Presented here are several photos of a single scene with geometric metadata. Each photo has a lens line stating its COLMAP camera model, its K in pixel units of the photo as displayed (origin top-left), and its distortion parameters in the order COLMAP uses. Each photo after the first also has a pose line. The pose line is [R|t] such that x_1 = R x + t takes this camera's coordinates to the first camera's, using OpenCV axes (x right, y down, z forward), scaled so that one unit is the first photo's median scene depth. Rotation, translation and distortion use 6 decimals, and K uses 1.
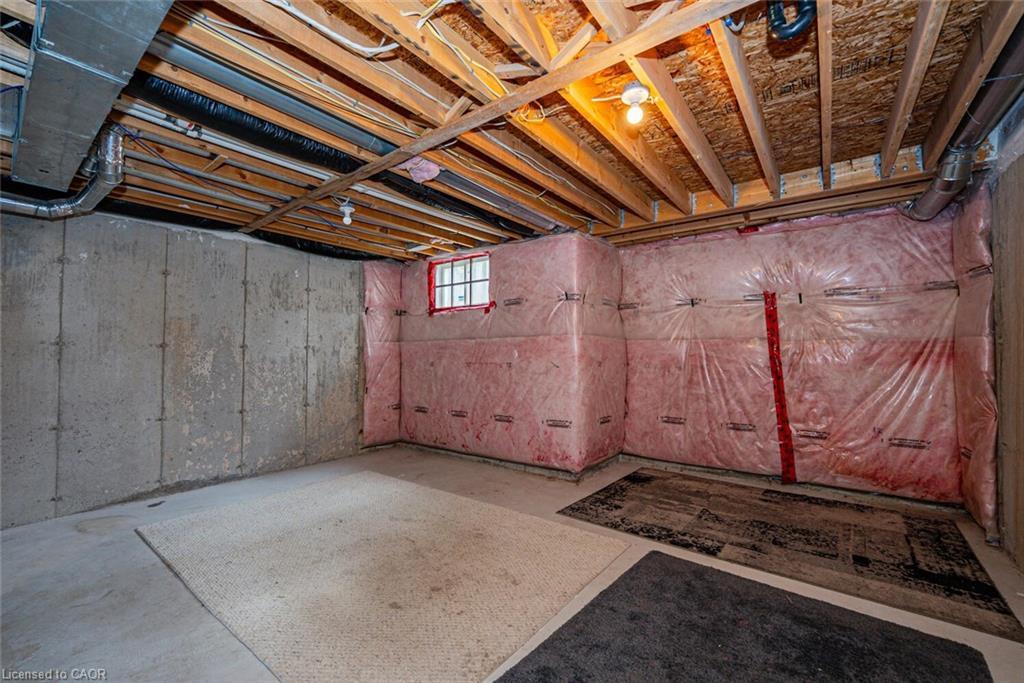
lens RADIAL K [[418.6, 0, 510.7], [0, 418.6, 343.2], [0, 0, 1]] dist [-0.028462, 0.004728]
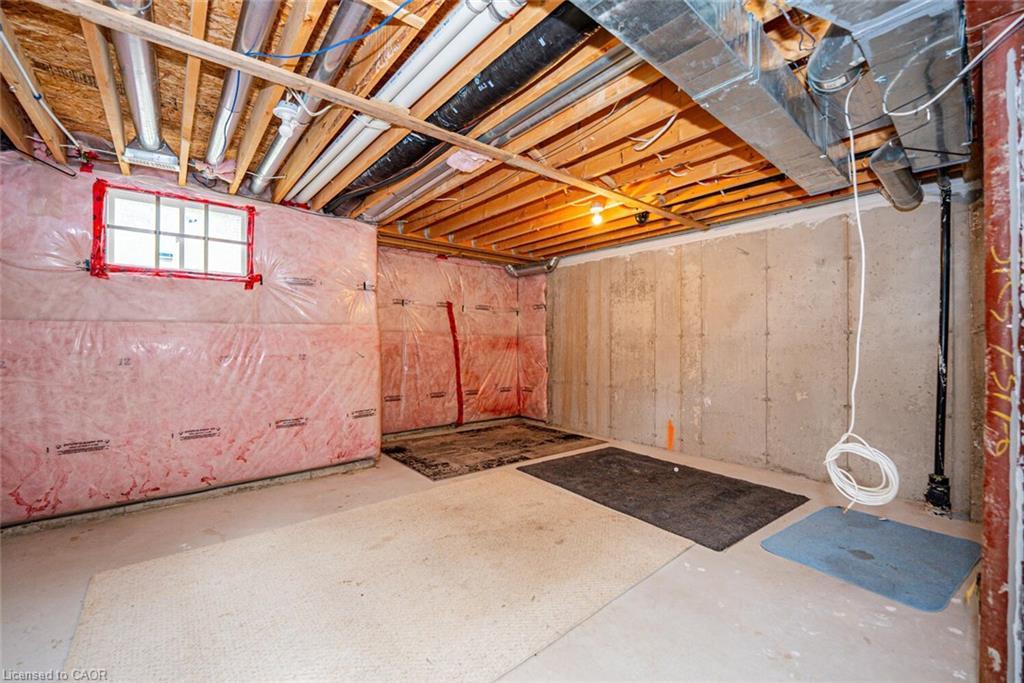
lens RADIAL K [[418.6, 0, 510.7], [0, 418.6, 343.2], [0, 0, 1]] dist [-0.028462, 0.004728]
pose [[0.217335, -0.000845, 0.976097, -0.812237], [-0.022944, 0.999719, 0.005974, 0.011182], [-0.975827, -0.023694, 0.217255, 0.461239]]
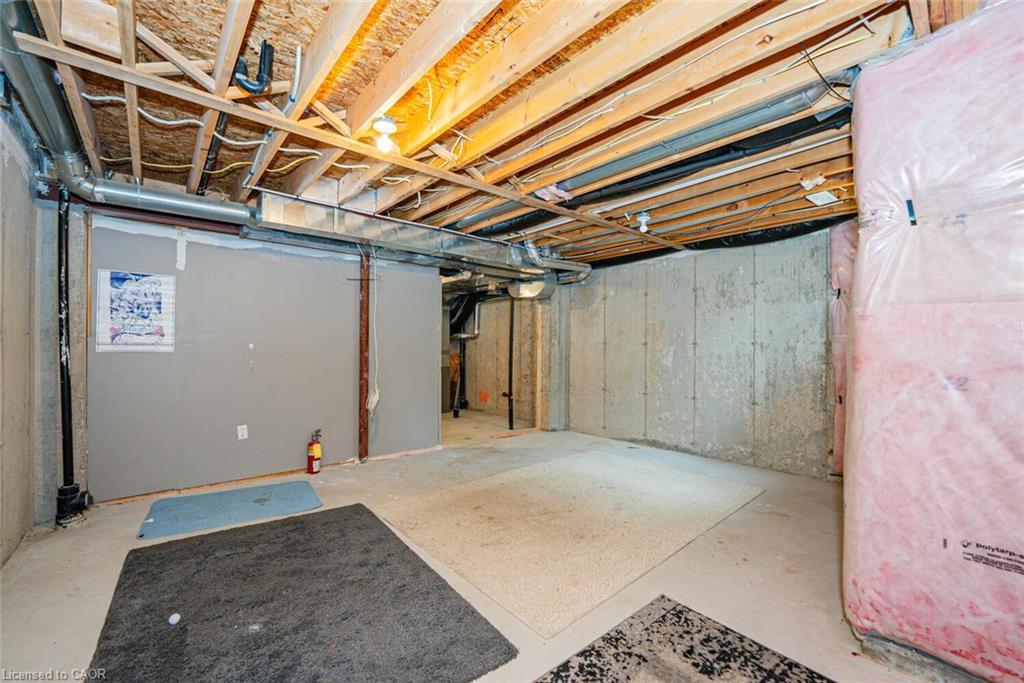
lens RADIAL K [[418.6, 0, 510.7], [0, 418.6, 343.2], [0, 0, 1]] dist [-0.028462, 0.004728]
pose [[-0.192993, -0.012145, -0.981125, 0.662044], [0.018109, 0.999709, -0.015938, 0.017197], [0.981033, -0.020843, -0.192717, 0.753999]]
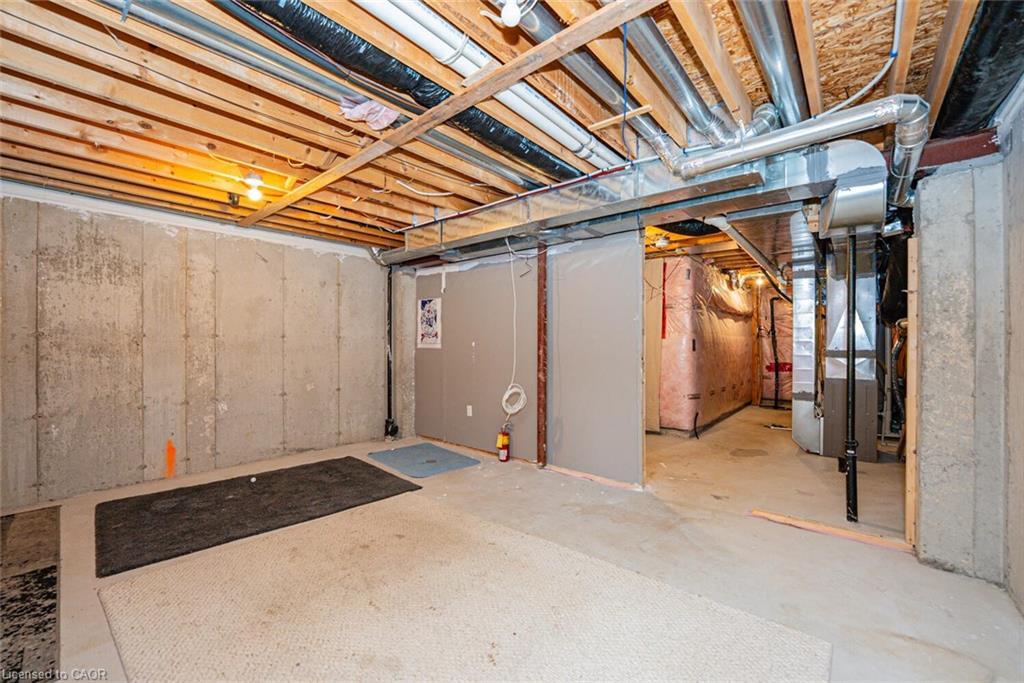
lens RADIAL K [[418.6, 0, 510.7], [0, 418.6, 343.2], [0, 0, 1]] dist [-0.028462, 0.004728]
pose [[-0.999016, -0.001593, 0.044314, -0.359938], [-0.002761, 0.999650, -0.026320, 0.027522], [-0.044257, -0.026417, -0.998671, 1.213212]]
